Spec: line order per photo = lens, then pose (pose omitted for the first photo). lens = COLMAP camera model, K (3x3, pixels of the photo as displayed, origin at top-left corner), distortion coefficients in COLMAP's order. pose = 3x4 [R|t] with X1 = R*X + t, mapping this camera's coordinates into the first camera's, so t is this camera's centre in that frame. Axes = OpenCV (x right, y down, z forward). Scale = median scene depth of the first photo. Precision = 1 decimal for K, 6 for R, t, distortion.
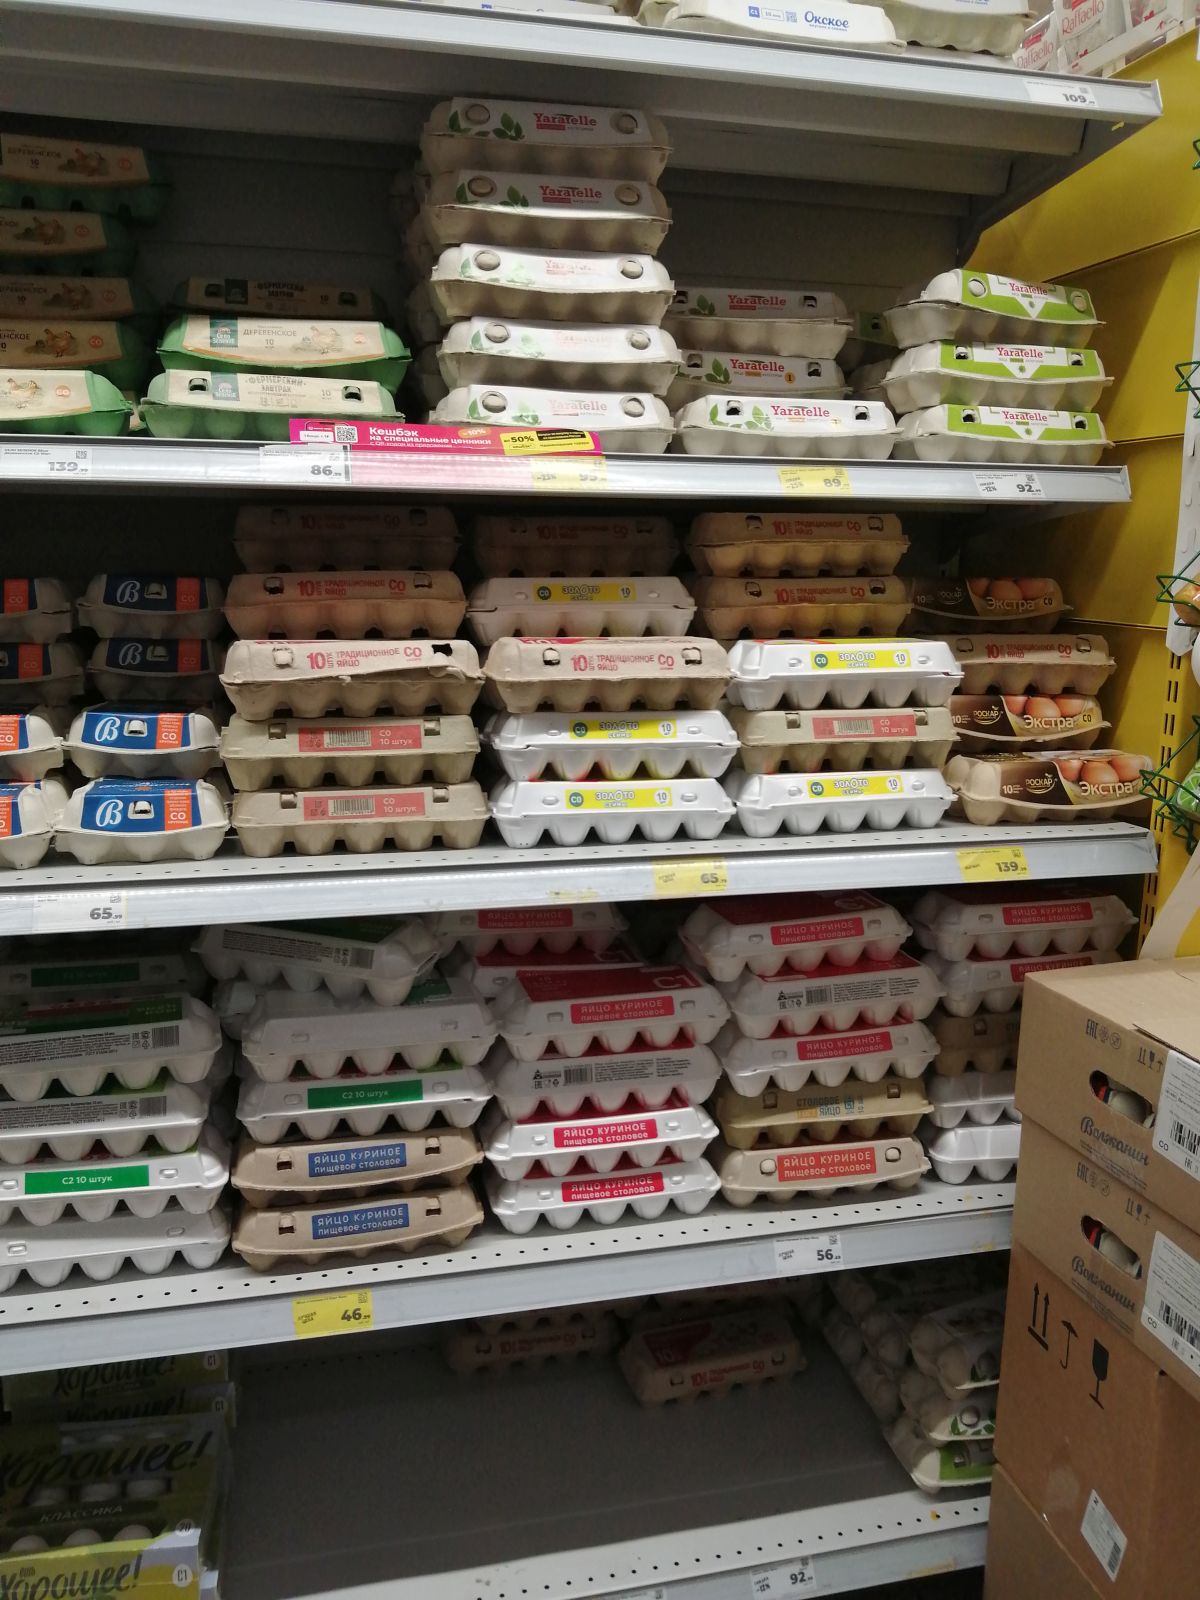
lens RADIAL K [[1340.4, 0, 624.0], [0, 1340.4, 848.3], [0, 0, 1]] dist [0.059136, -0.106997]
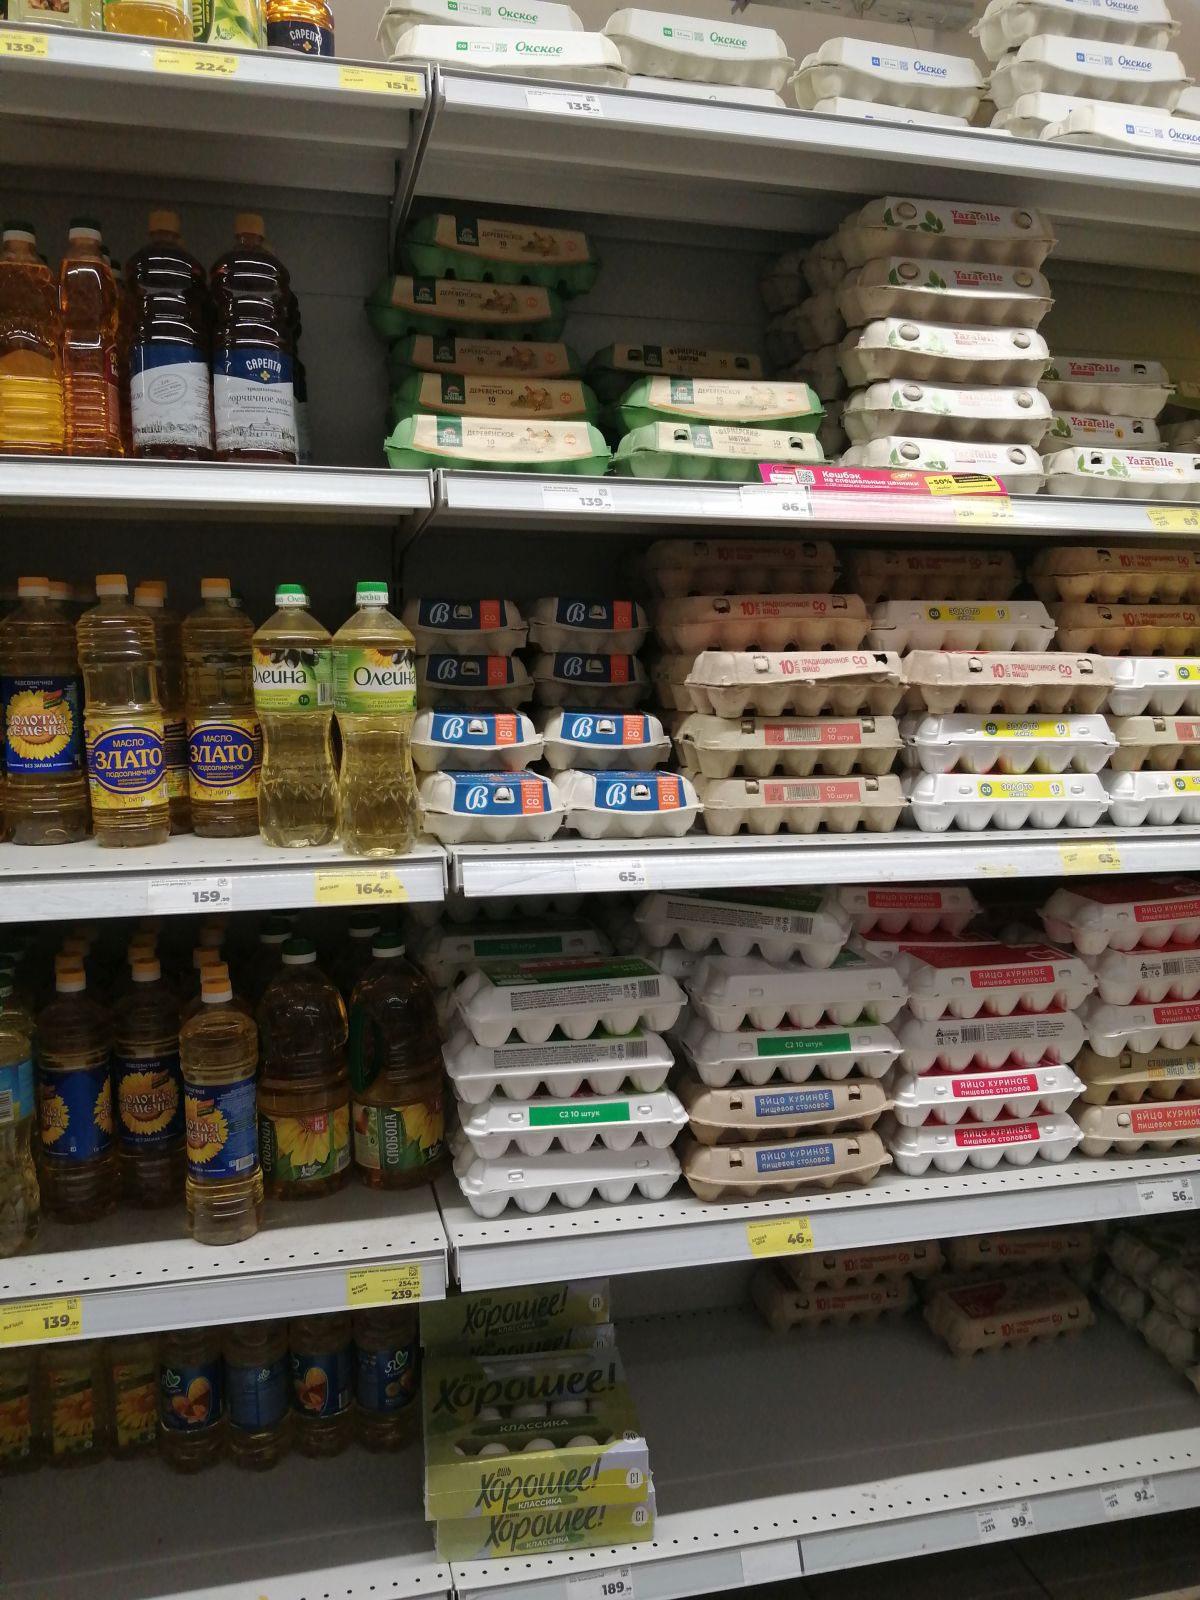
lens RADIAL K [[1340.4, 0, 626.9], [0, 1340.4, 844.0], [0, 0, 1]] dist [0.059136, -0.106997]
pose [[0.999871, 0.005667, 0.015050, -0.348555], [-0.004975, 0.998945, -0.045651, 0.062491], [-0.015293, 0.045570, 0.998844, -0.145022]]
